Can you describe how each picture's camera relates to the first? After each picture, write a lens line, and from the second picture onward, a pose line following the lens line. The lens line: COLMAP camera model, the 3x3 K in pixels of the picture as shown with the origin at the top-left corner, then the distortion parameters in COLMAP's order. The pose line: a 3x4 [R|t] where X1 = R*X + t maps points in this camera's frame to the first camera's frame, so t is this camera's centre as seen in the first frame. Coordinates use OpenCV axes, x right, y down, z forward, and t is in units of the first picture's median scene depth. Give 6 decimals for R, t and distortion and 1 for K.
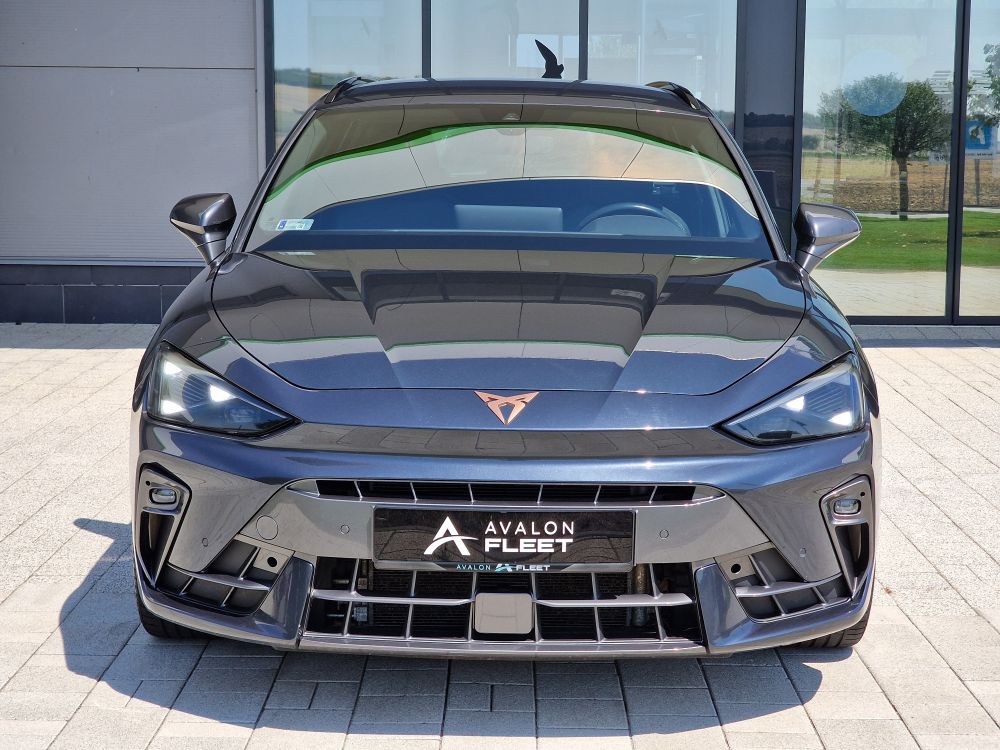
lens RADIAL K [[1958.2, 0, 500.0], [0, 1958.2, 375.0], [0, 0, 1]] dist [-0.034362, -0.112181]
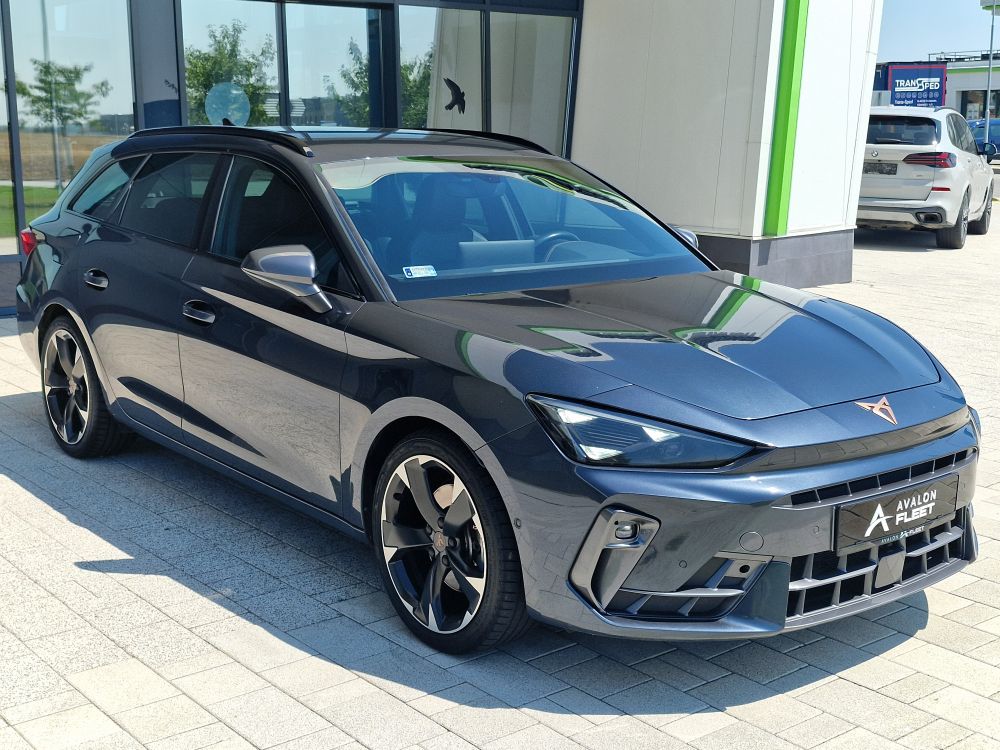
lens RADIAL K [[1345.7, 0, 500.0], [0, 1345.7, 375.0], [0, 0, 1]] dist [0.022320, 0.047131]
pose [[0.772548, -0.129615, 0.621587, -0.736435], [0.091221, 0.991444, 0.093363, -0.112149], [-0.628370, -0.015426, 0.777762, 0.471523]]
